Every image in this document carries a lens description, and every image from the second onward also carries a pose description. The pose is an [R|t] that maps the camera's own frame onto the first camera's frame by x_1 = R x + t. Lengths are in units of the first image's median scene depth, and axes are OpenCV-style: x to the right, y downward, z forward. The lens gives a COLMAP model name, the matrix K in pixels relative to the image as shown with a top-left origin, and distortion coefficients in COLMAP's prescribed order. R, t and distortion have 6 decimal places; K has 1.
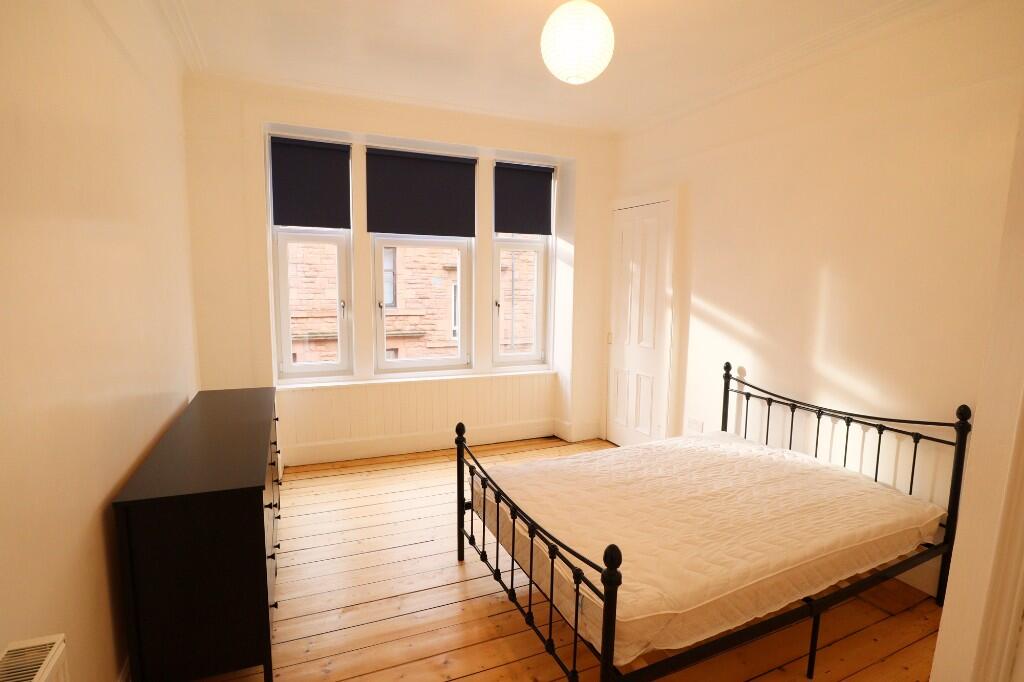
lens RADIAL K [[517.8, 0, 515.3], [0, 517.8, 345.8], [0, 0, 1]] dist [-0.032480, 0.000126]
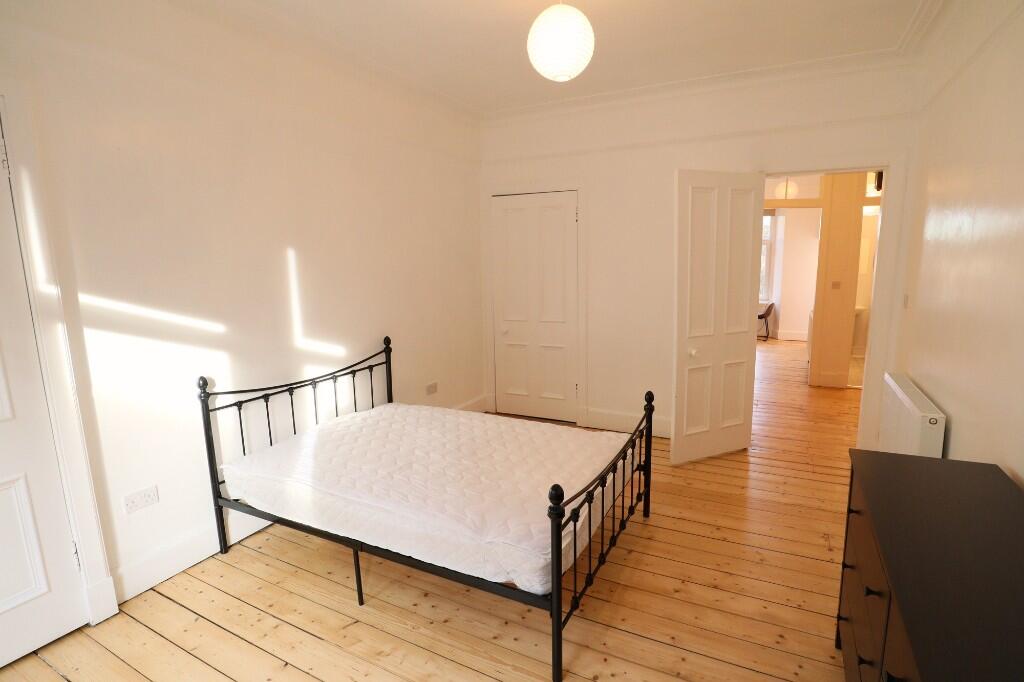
lens RADIAL K [[517.8, 0, 515.3], [0, 517.8, 345.8], [0, 0, 1]] dist [-0.032480, 0.000126]
pose [[-0.692108, -0.086425, 0.716601, -0.524349], [0.111049, 0.968236, 0.224027, -0.155375], [-0.713200, 0.234629, -0.660527, 1.406996]]
